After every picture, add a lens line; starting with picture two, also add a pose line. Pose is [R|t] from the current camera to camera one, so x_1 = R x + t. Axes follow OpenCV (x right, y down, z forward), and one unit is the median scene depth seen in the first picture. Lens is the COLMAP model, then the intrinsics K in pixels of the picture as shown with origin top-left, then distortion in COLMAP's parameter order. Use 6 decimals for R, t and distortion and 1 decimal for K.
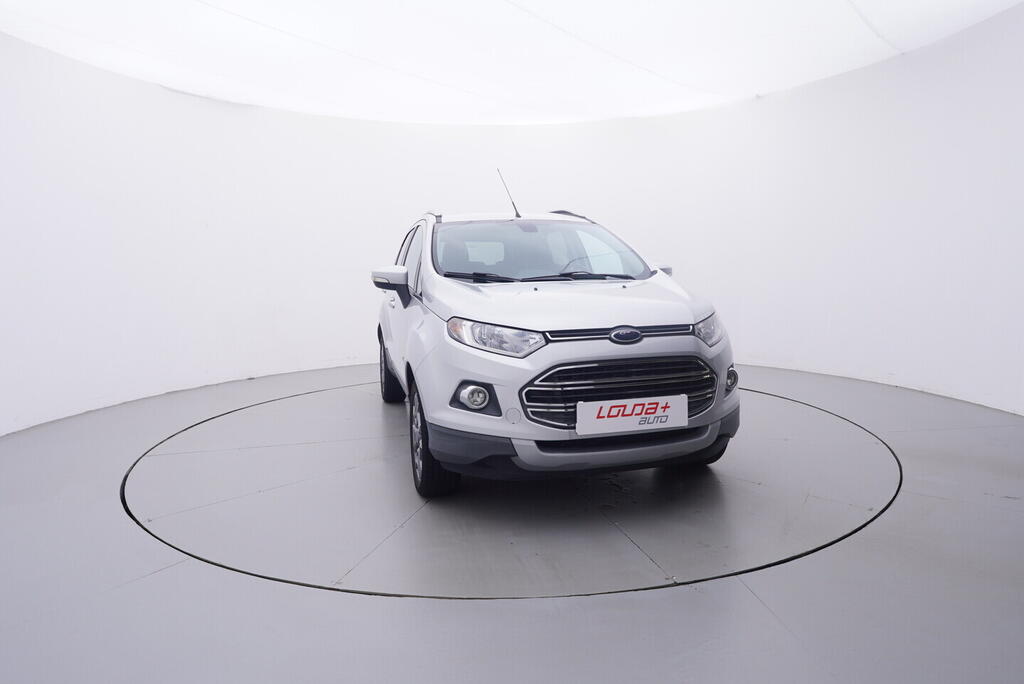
lens RADIAL K [[654.8, 0, 510.6], [0, 654.8, 338.6], [0, 0, 1]] dist [-0.002803, 0.000614]
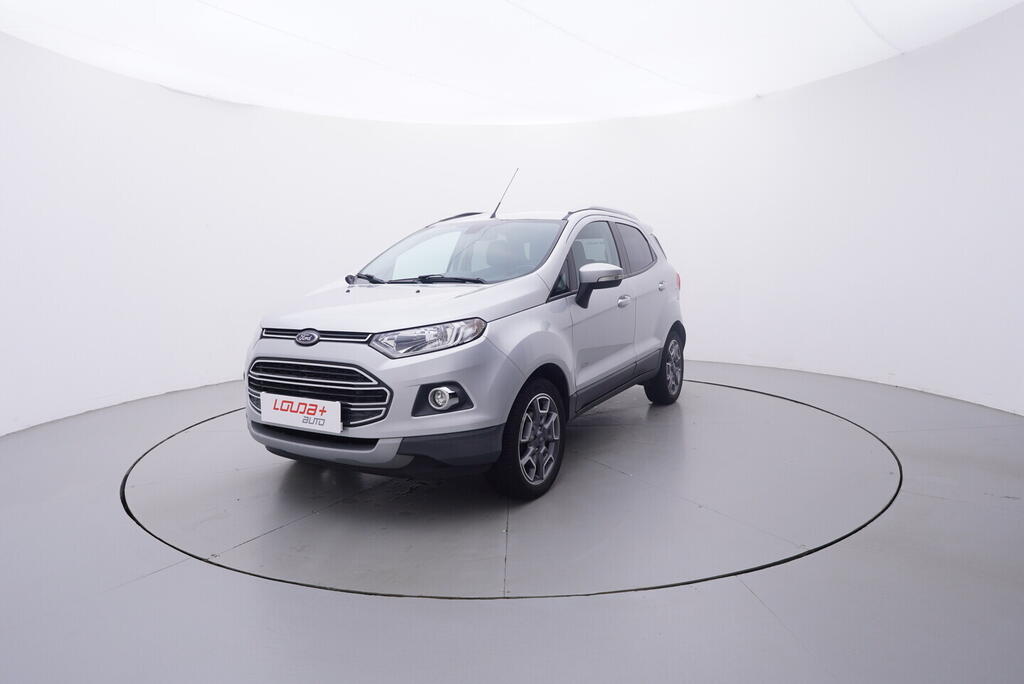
lens RADIAL K [[654.8, 0, 513.9], [0, 654.8, 347.3], [0, 0, 1]] dist [-0.002803, 0.000614]
pose [[0.706786, 0.094977, -0.701023, 1.142549], [-0.075907, 0.995407, 0.058330, -0.075561], [0.703343, 0.011986, 0.710750, 0.476904]]
